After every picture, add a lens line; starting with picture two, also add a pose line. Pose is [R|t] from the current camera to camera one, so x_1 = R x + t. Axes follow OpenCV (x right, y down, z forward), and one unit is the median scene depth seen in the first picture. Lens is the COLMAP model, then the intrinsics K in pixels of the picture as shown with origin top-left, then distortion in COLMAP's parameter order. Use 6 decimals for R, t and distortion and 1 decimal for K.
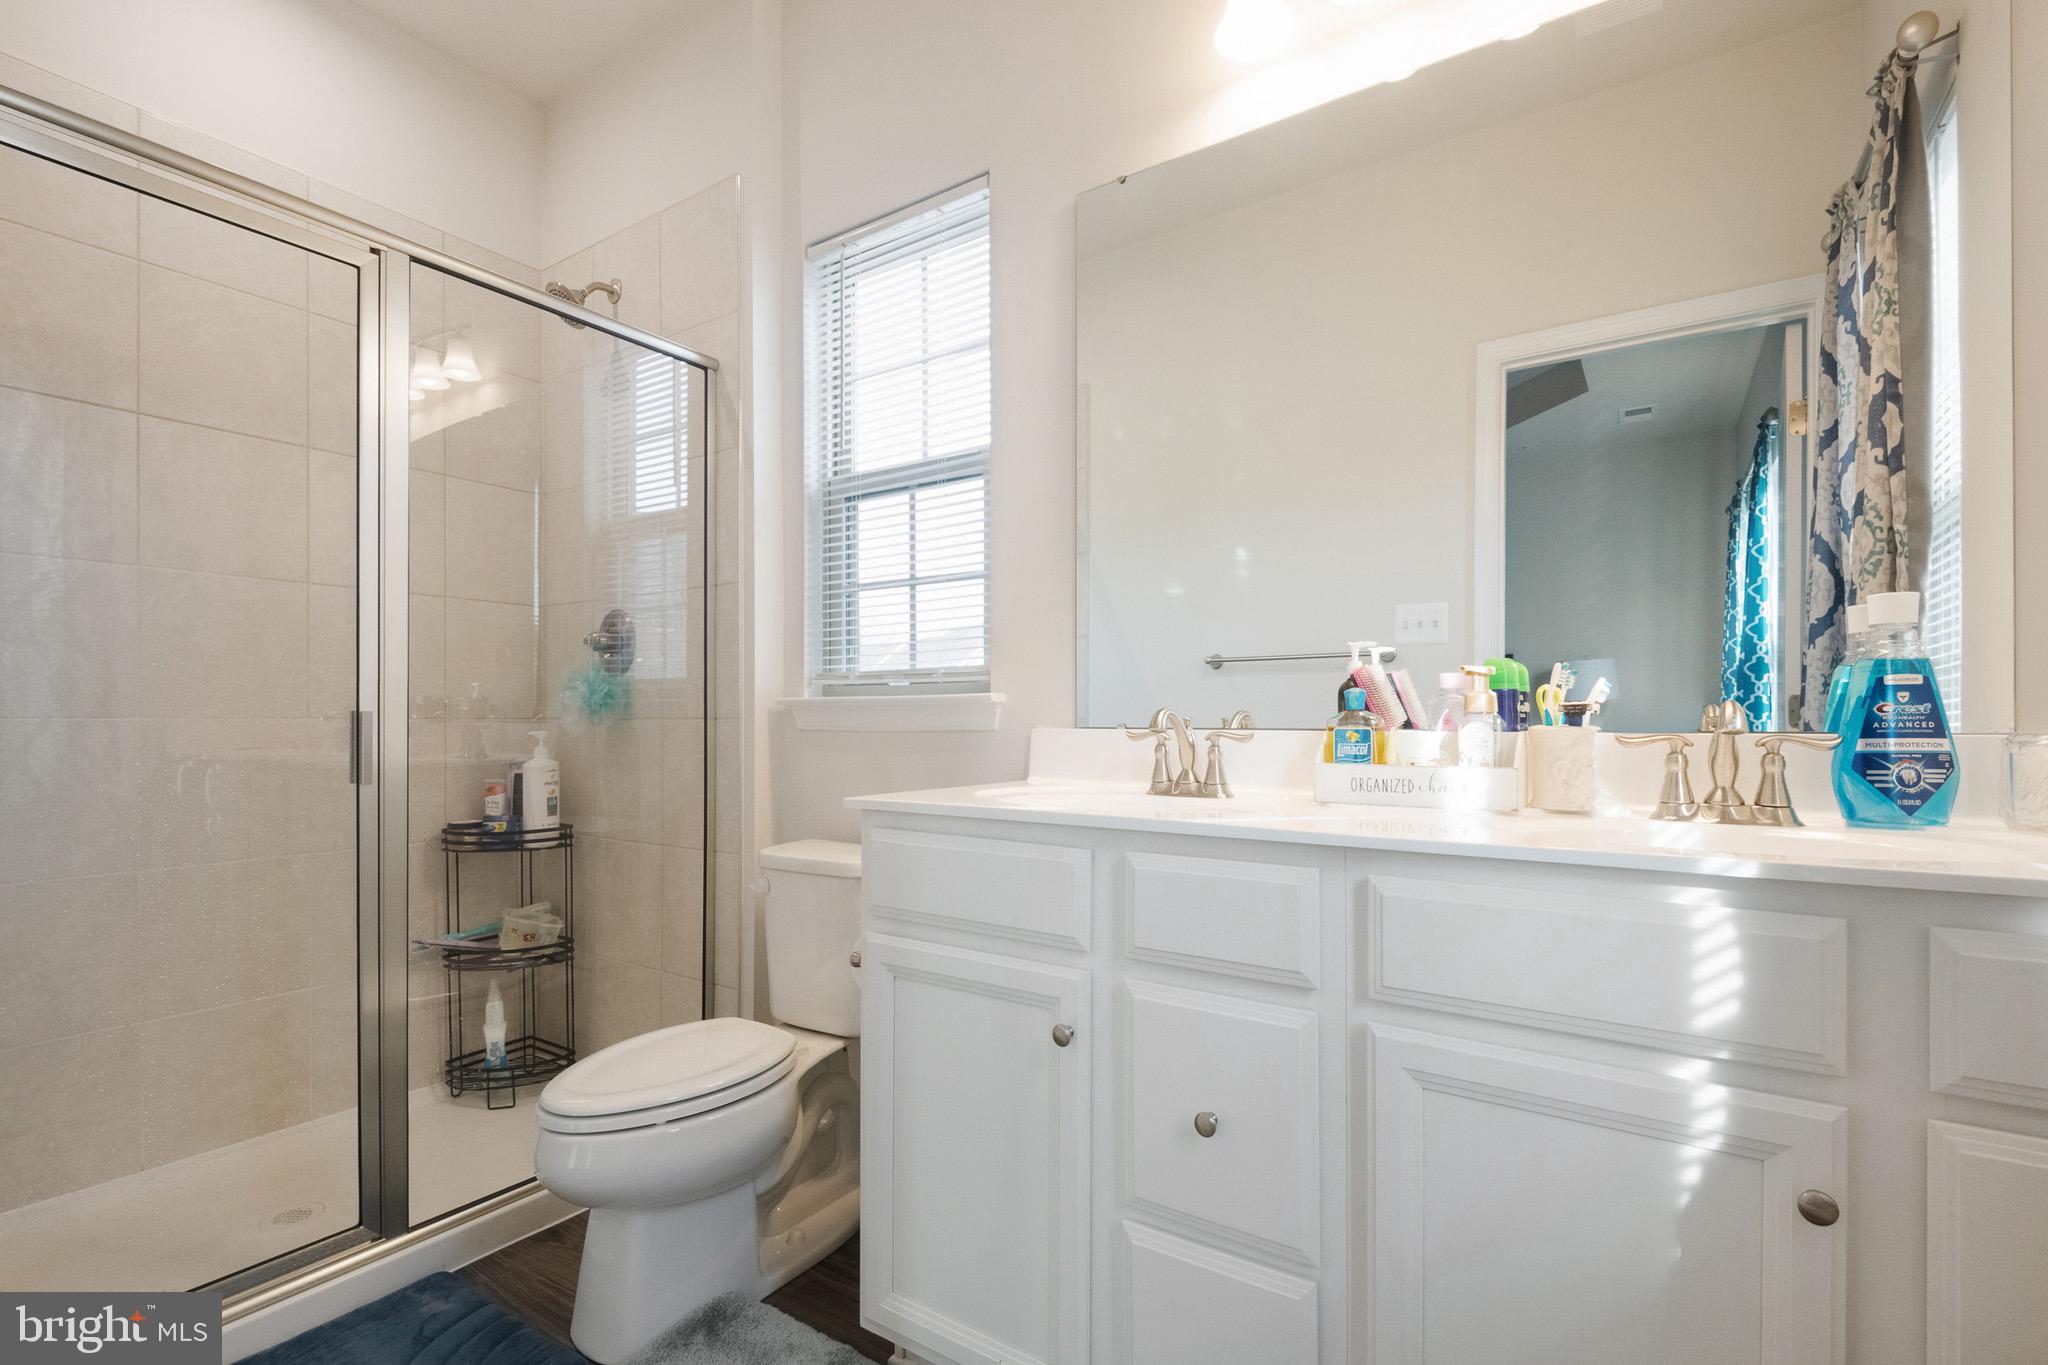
lens RADIAL K [[974.1, 0, 1012.4], [0, 974.1, 700.4], [0, 0, 1]] dist [0.022901, -0.024741]
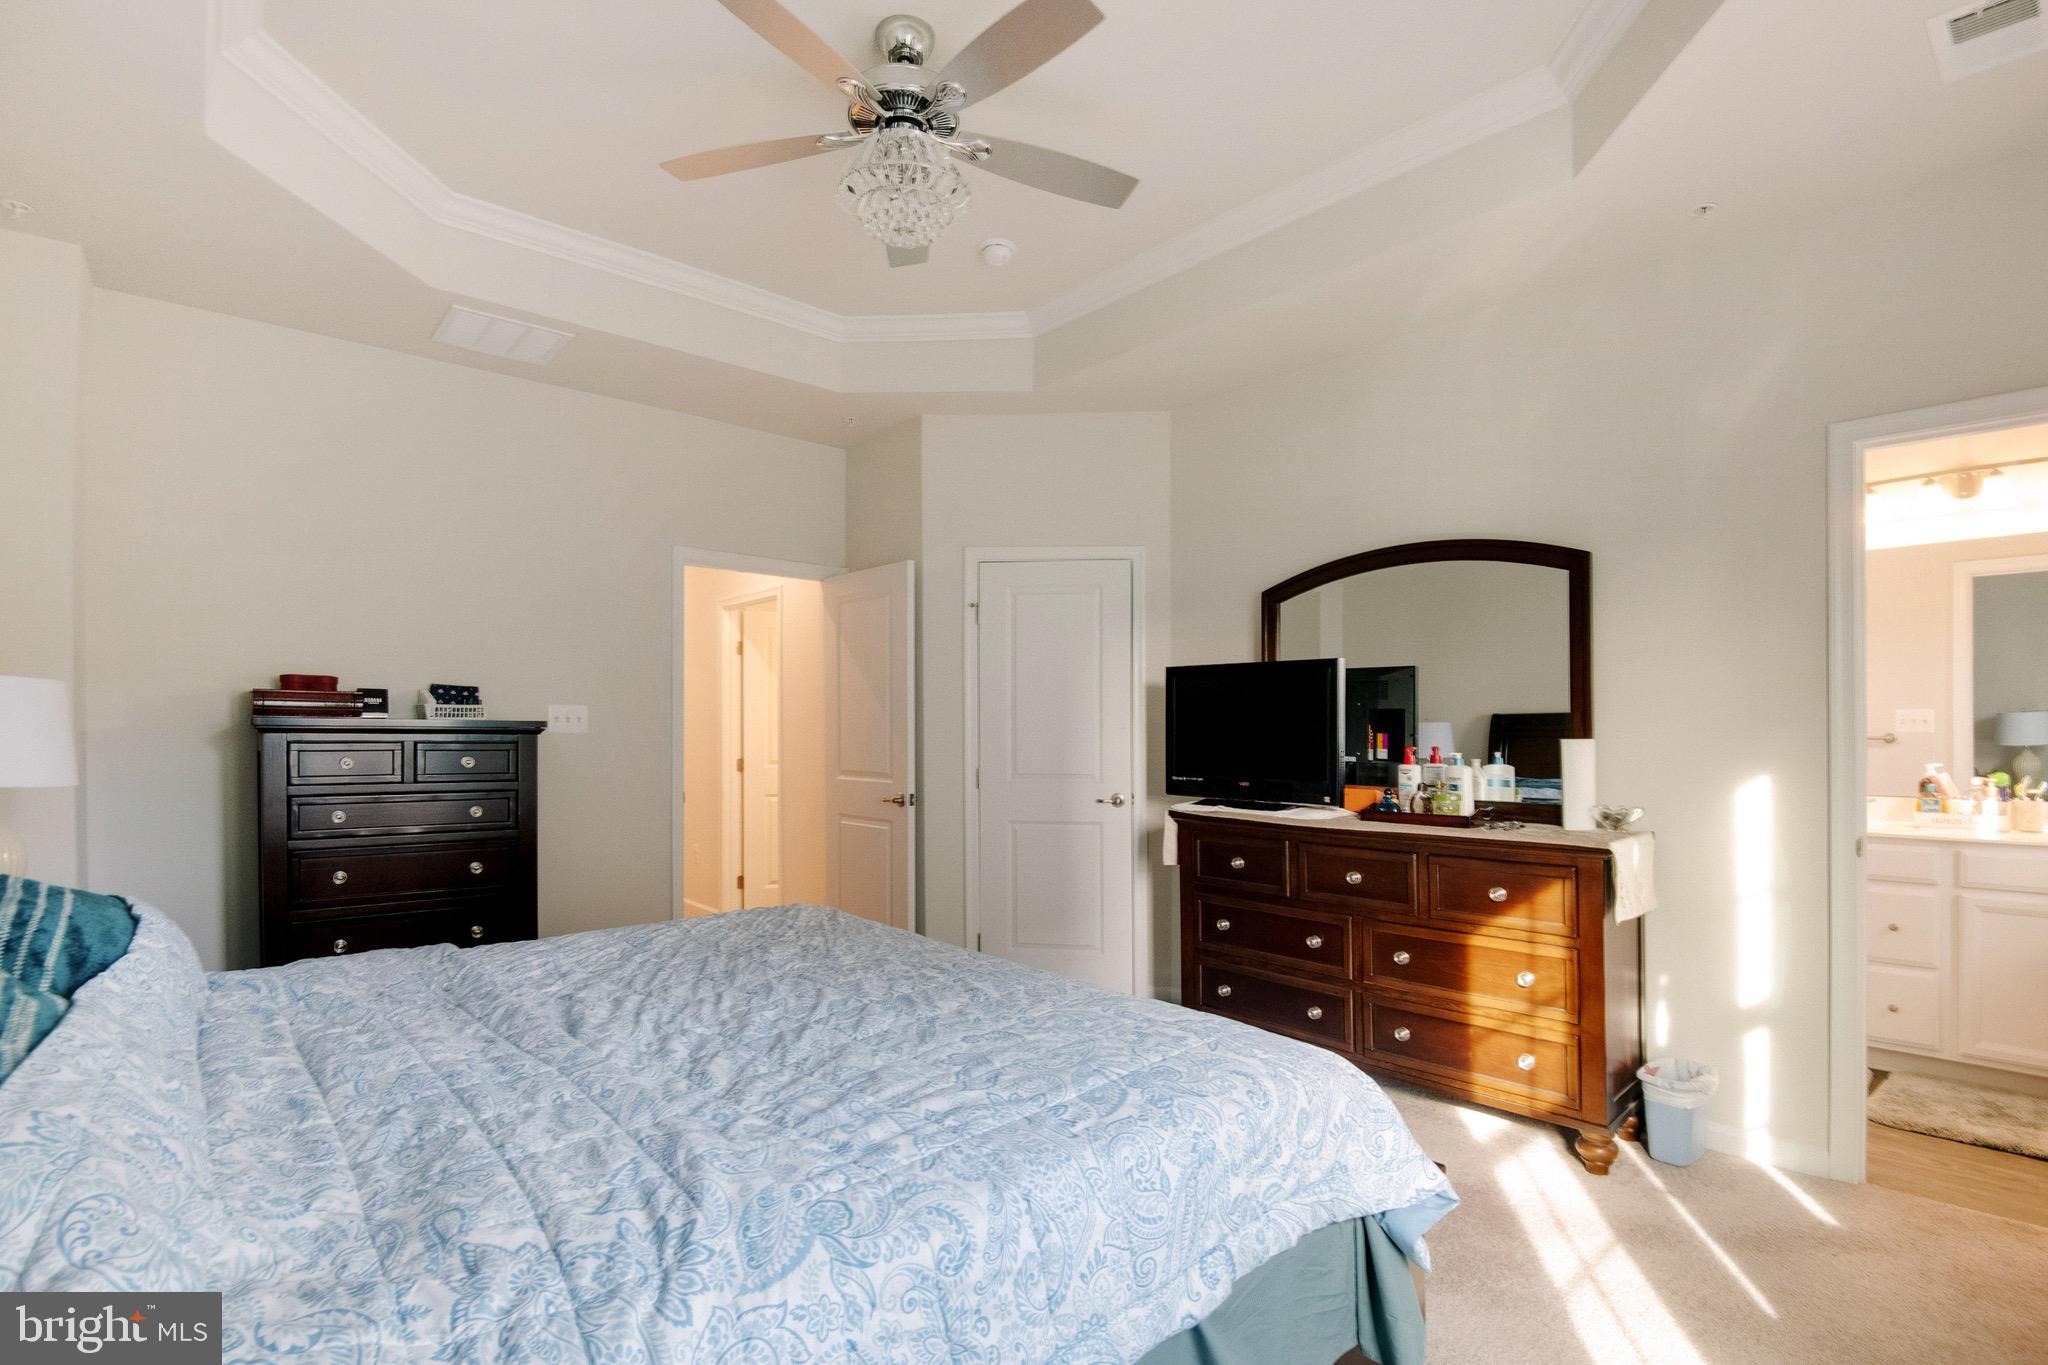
lens RADIAL K [[974.1, 0, 1012.4], [0, 974.1, 700.4], [0, 0, 1]] dist [0.022901, -0.024741]
pose [[0.961983, -0.013491, -0.272774, -1.439085], [0.009208, 0.999814, -0.016975, -0.235622], [0.272952, 0.013818, 0.961928, -2.415175]]
